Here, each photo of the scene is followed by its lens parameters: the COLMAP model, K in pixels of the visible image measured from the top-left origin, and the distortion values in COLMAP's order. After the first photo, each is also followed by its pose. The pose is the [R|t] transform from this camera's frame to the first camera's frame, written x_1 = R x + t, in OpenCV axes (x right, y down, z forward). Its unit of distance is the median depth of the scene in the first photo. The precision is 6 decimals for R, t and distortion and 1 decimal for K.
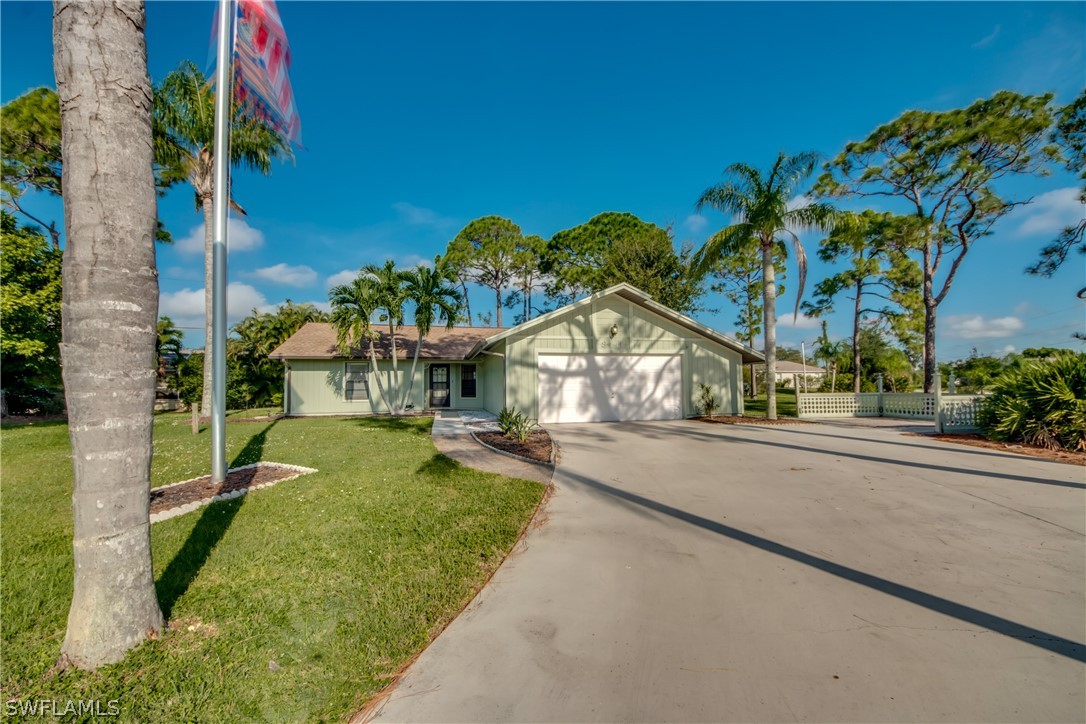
lens RADIAL K [[410.7, 0, 540.5], [0, 410.7, 369.0], [0, 0, 1]] dist [0.034613, -0.022515]
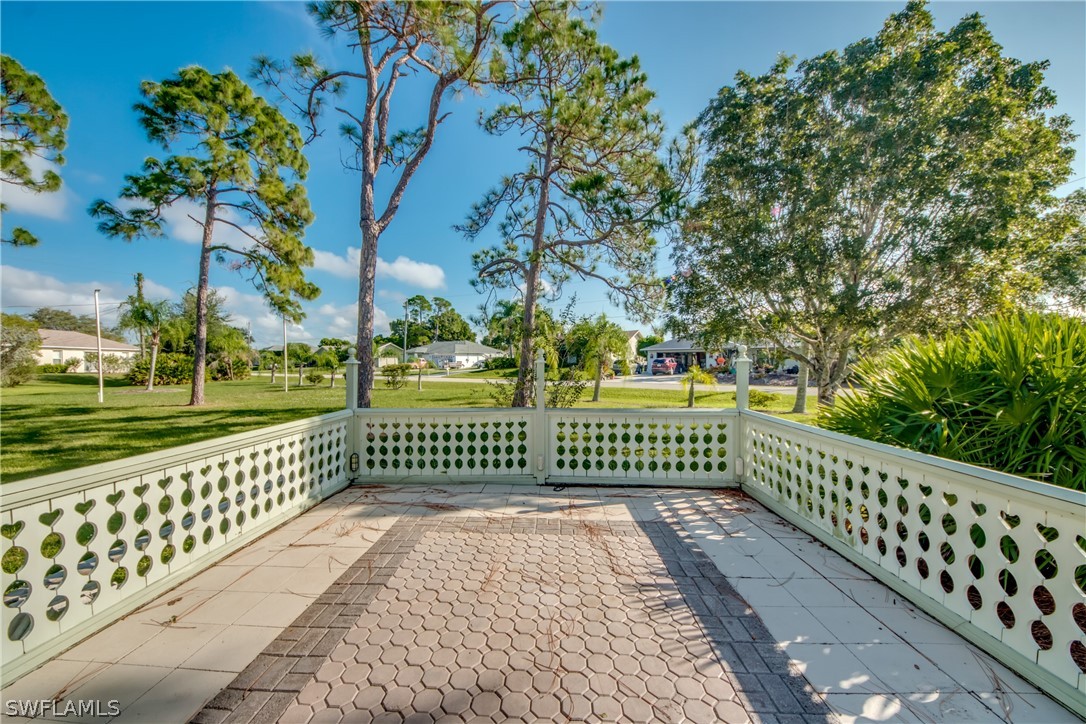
lens RADIAL K [[404.6, 0, 529.0], [0, 404.6, 362.5], [0, 0, 1]] dist [0.022780, -0.017110]
pose [[0.199747, 0.002316, 0.979845, 0.576711], [-0.032104, 0.999476, 0.004182, 0.015686], [-0.979321, -0.032293, 0.199717, 0.863706]]
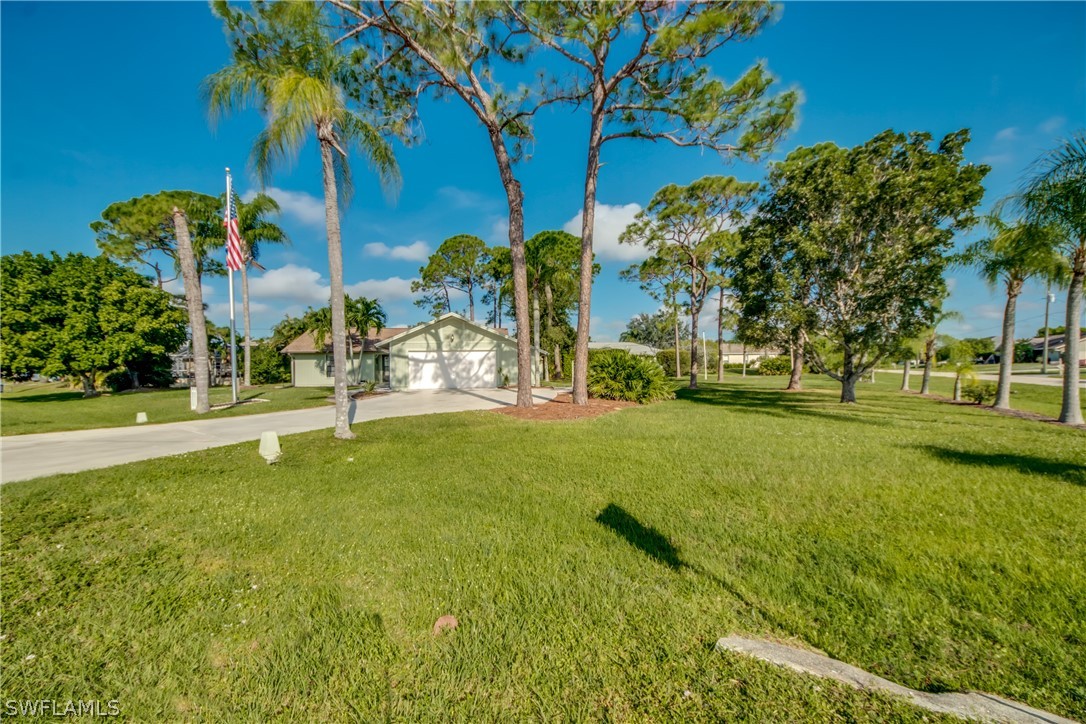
lens RADIAL K [[404.6, 0, 529.0], [0, 404.6, 362.5], [0, 0, 1]] dist [0.022780, -0.017110]
pose [[0.994901, -0.008725, -0.100477, 0.573502], [0.011278, 0.999627, 0.024873, -0.018574], [0.100222, -0.025880, 0.994628, -0.621622]]
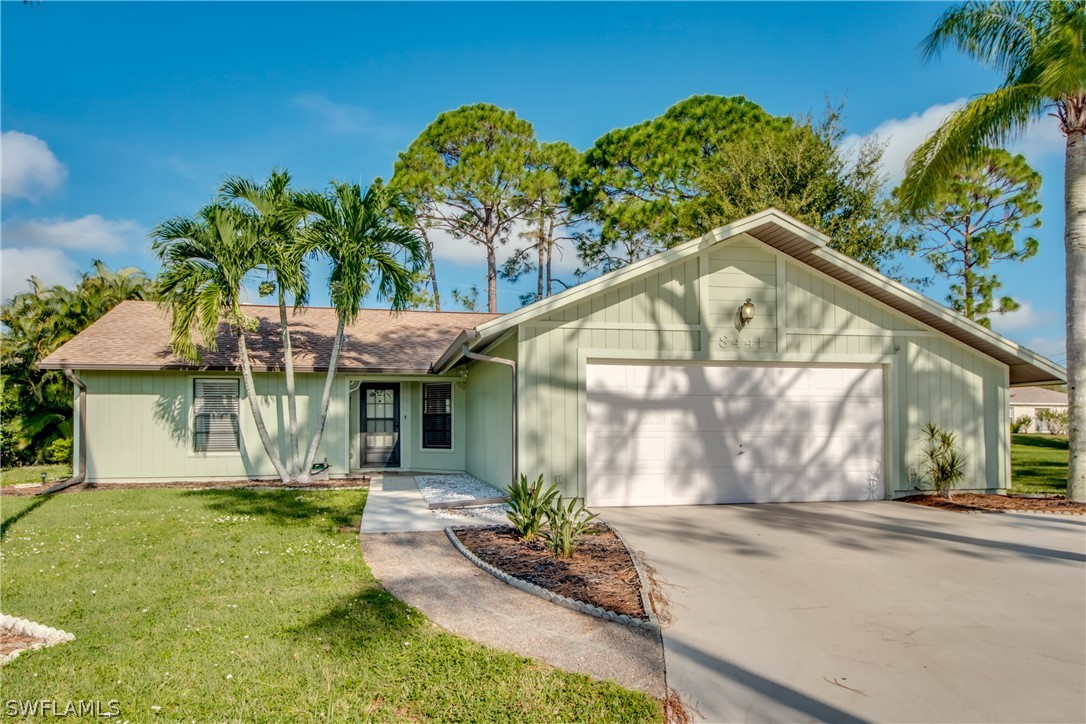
lens RADIAL K [[729.4, 0, 548.3], [0, 729.4, 422.5], [0, 0, 1]] dist [0.034998, -0.000803]
pose [[0.999842, 0.008665, -0.015489, -0.028656], [-0.008105, 0.999323, 0.035888, 0.003001], [0.015790, -0.035757, 0.999236, 0.125684]]
